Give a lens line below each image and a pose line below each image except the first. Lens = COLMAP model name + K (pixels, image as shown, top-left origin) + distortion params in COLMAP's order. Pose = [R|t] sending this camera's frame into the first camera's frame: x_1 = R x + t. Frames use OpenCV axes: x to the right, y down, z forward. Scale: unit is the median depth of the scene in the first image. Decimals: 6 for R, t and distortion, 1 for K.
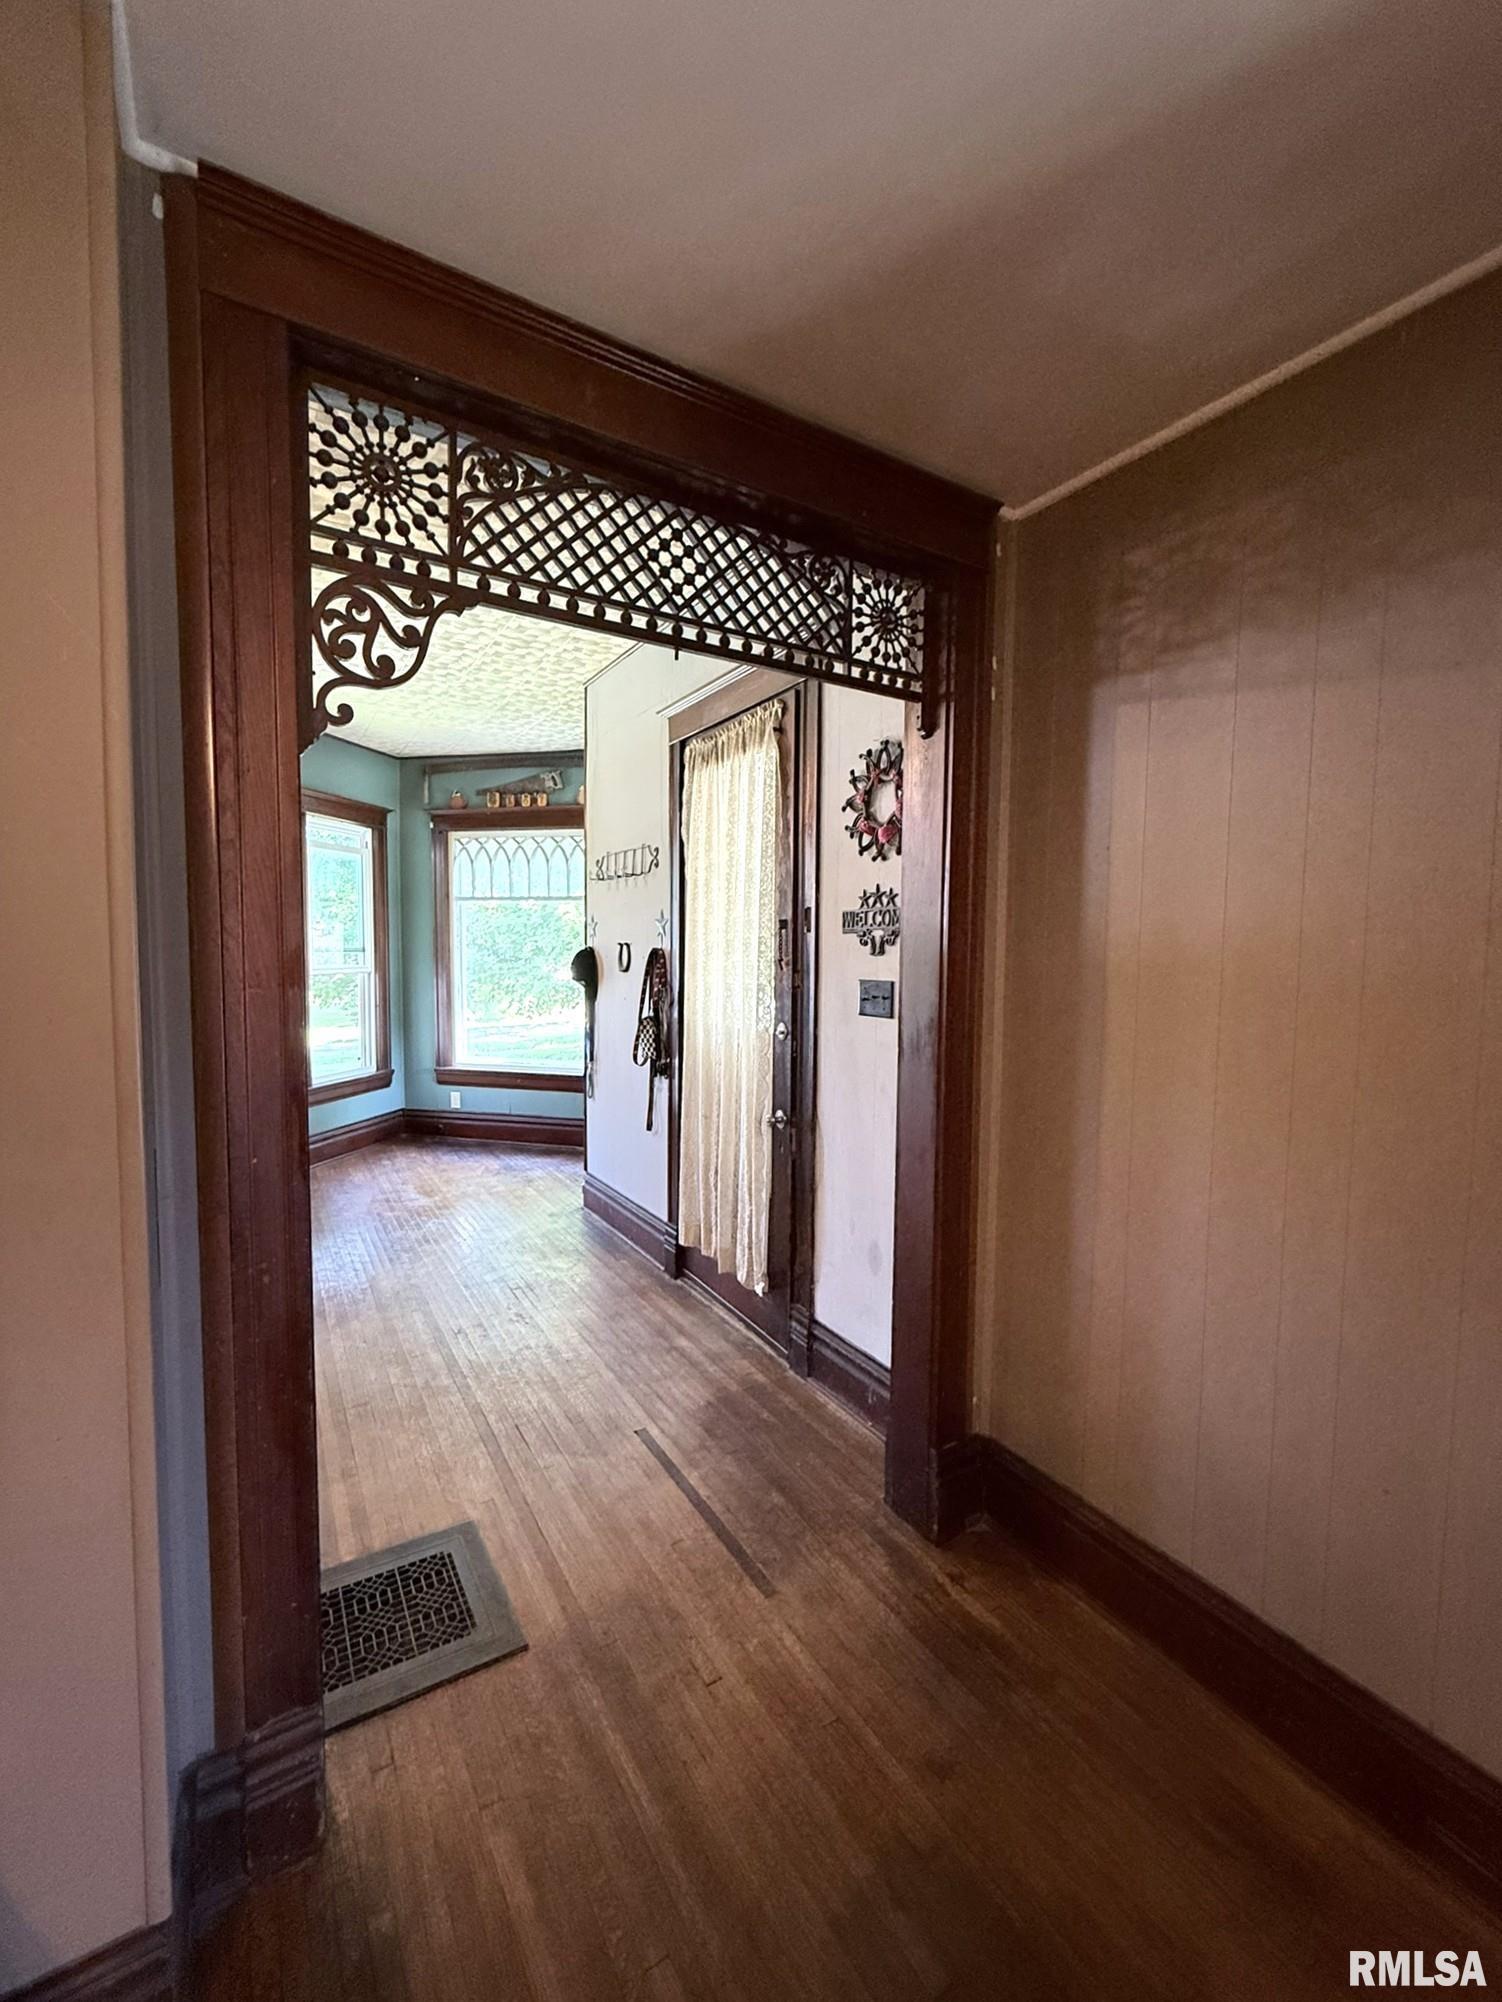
lens RADIAL K [[796.4, 0, 740.2], [0, 796.4, 995.6], [0, 0, 1]] dist [0.000403, 0.000223]
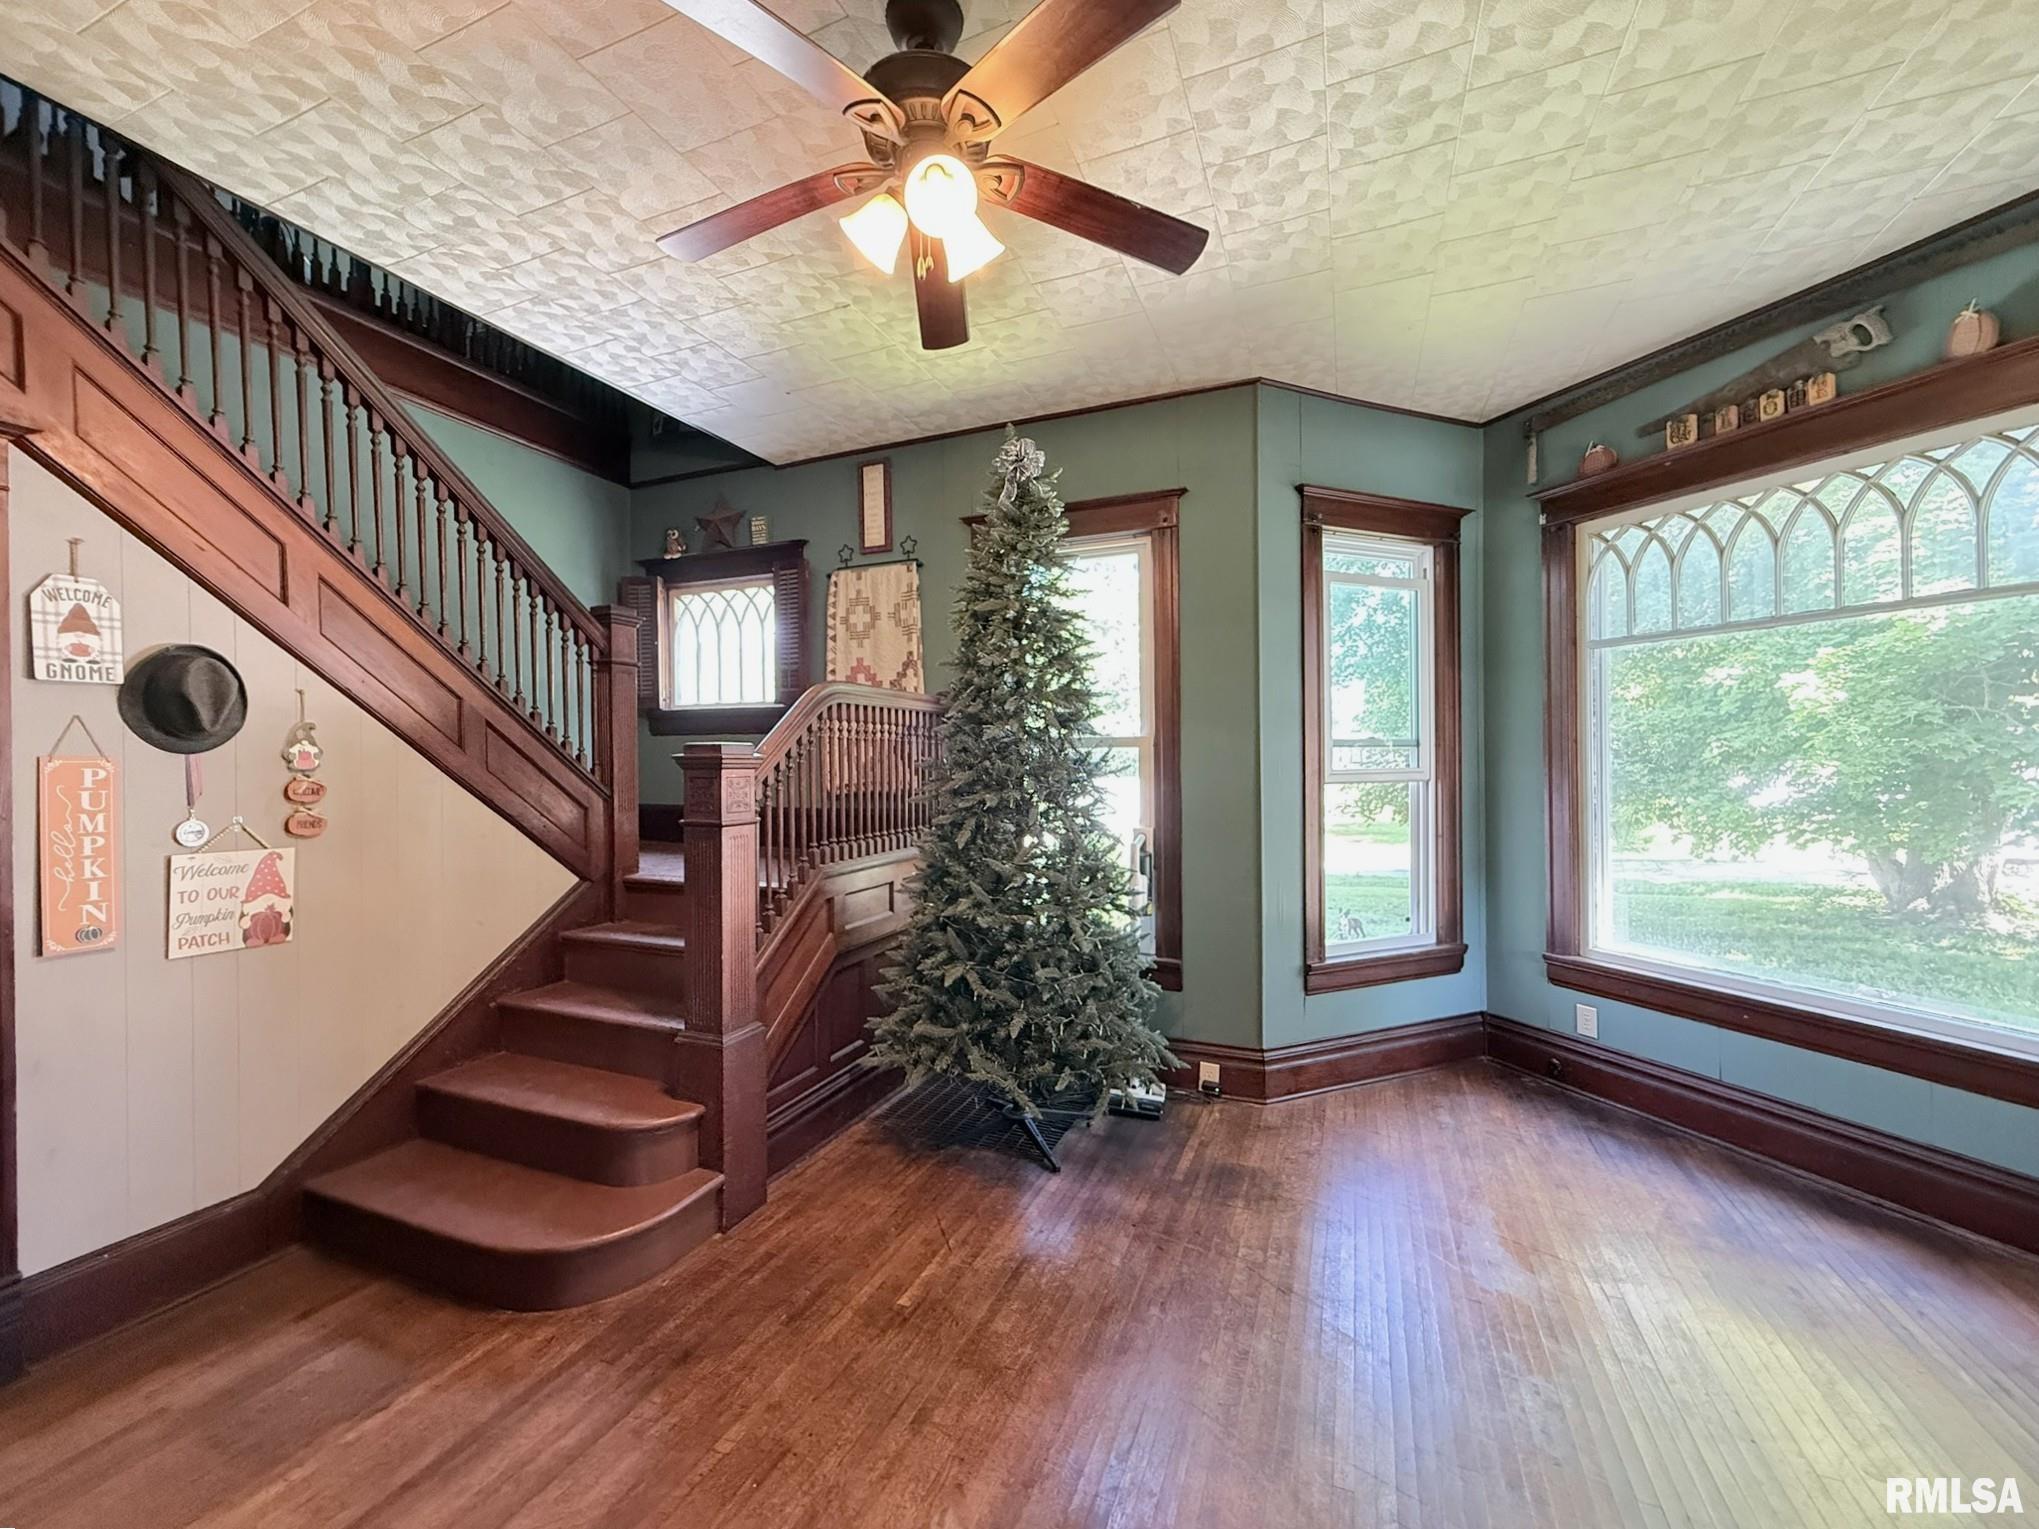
lens RADIAL K [[811.1, 0, 1018.4], [0, 811.1, 766.6], [0, 0, 1]] dist [0.000403, 0.000223]
pose [[0.584622, -0.010079, -0.811243, -0.142197], [-0.035099, 0.998672, -0.037702, -0.004982], [0.810546, 0.050515, 0.583492, 0.377519]]
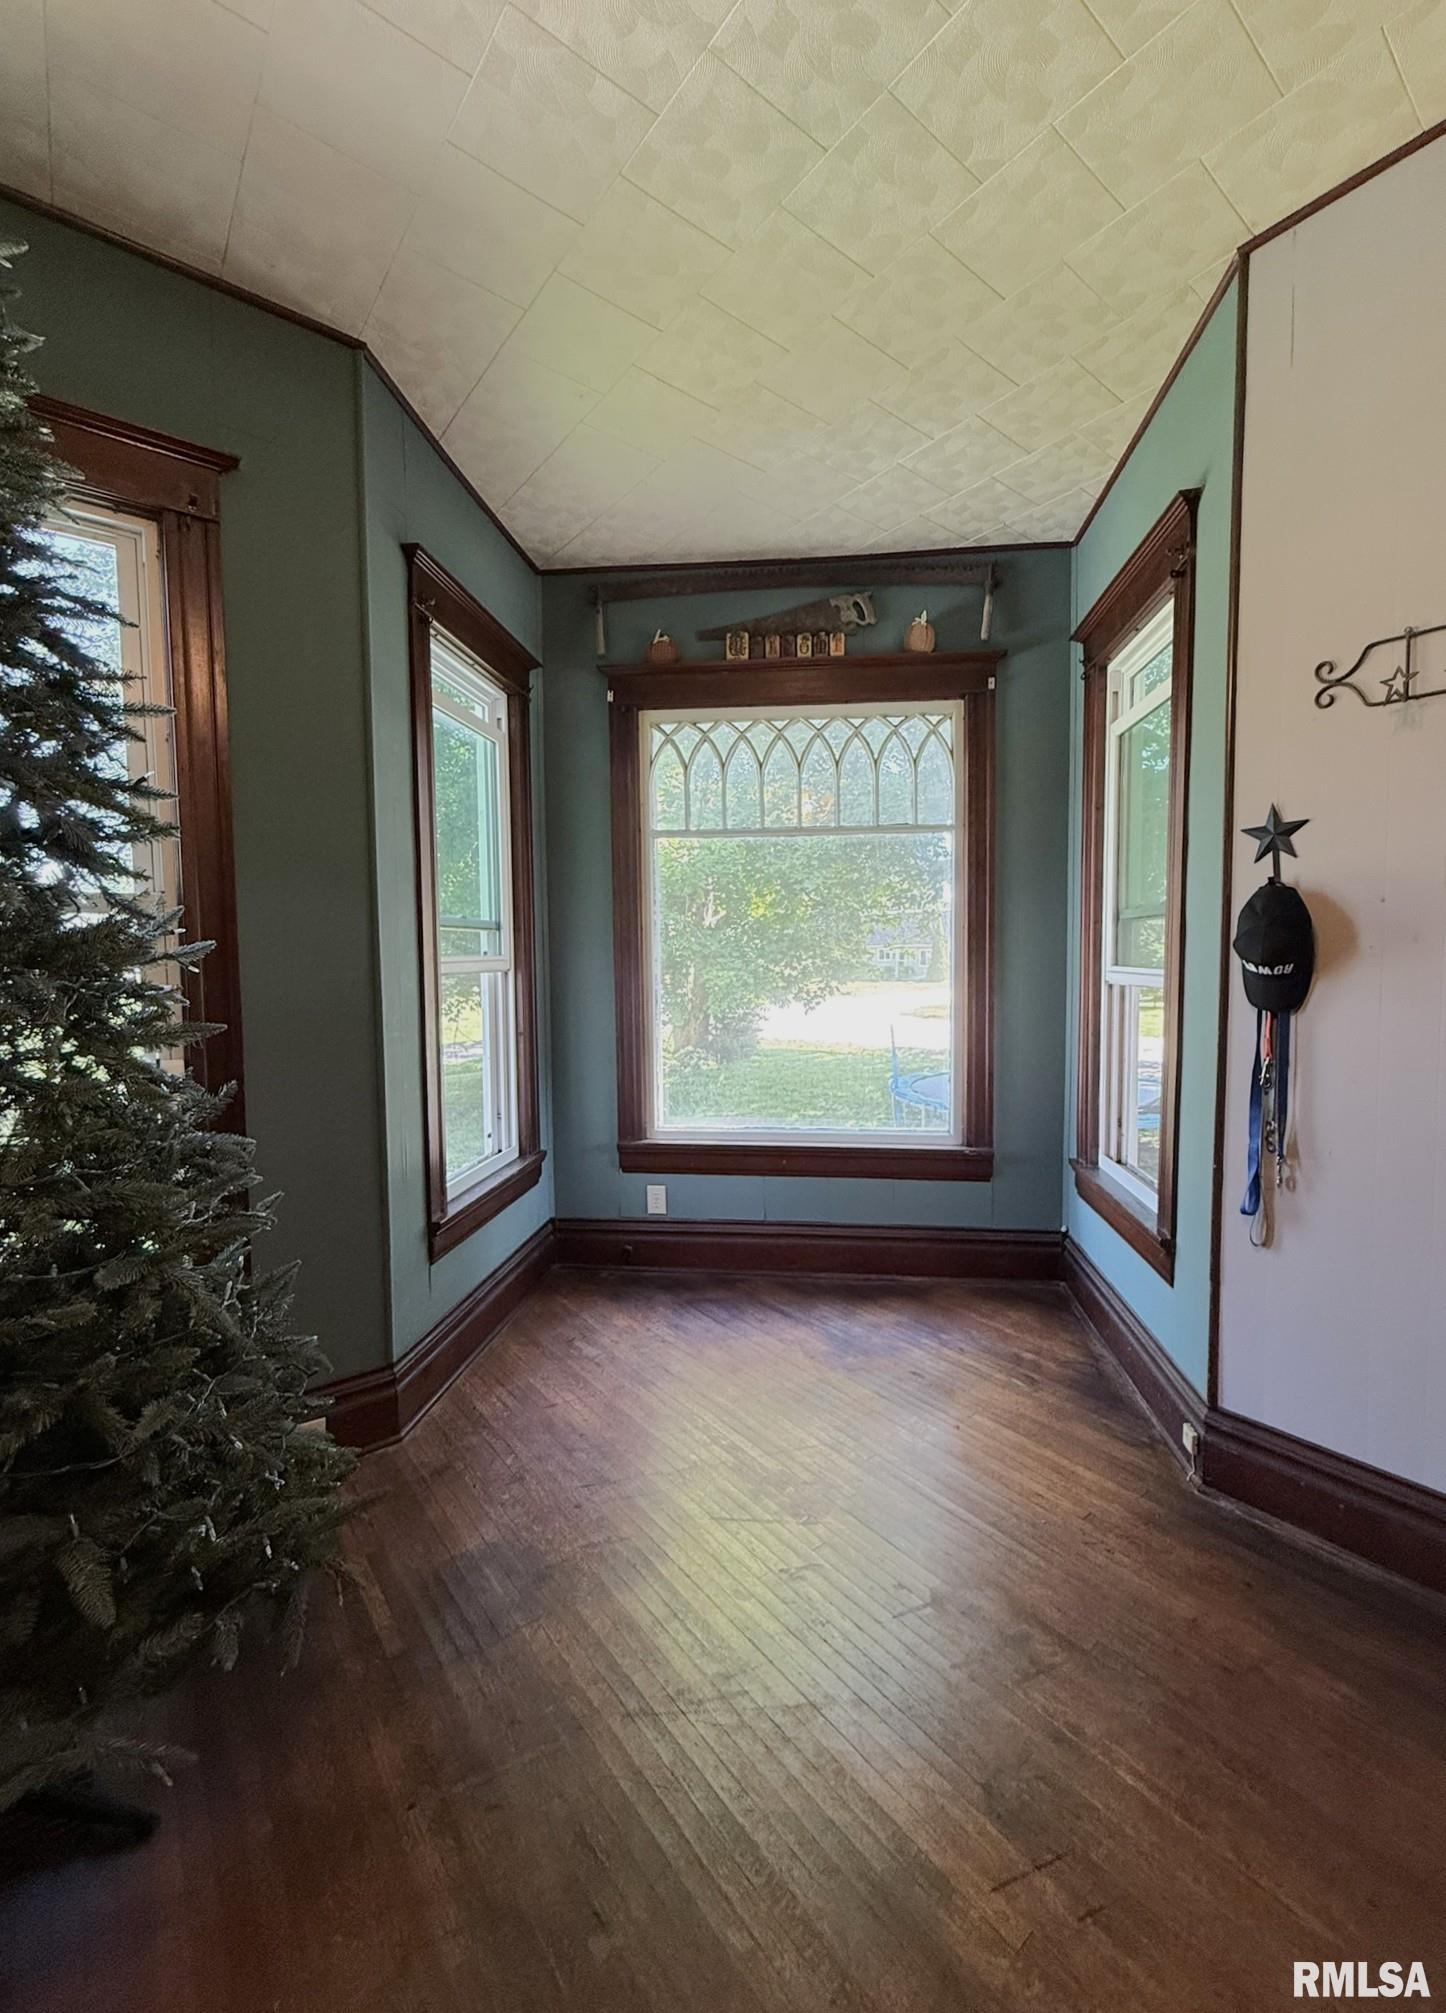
lens RADIAL K [[813.6, 0, 742.9], [0, 813.6, 998.1], [0, 0, 1]] dist [0.003976, 0.000594]
pose [[0.992377, -0.022623, 0.121147, -0.373534], [0.023325, 0.999718, -0.004384, -0.004362], [-0.121014, 0.007177, 0.992625, 0.445638]]
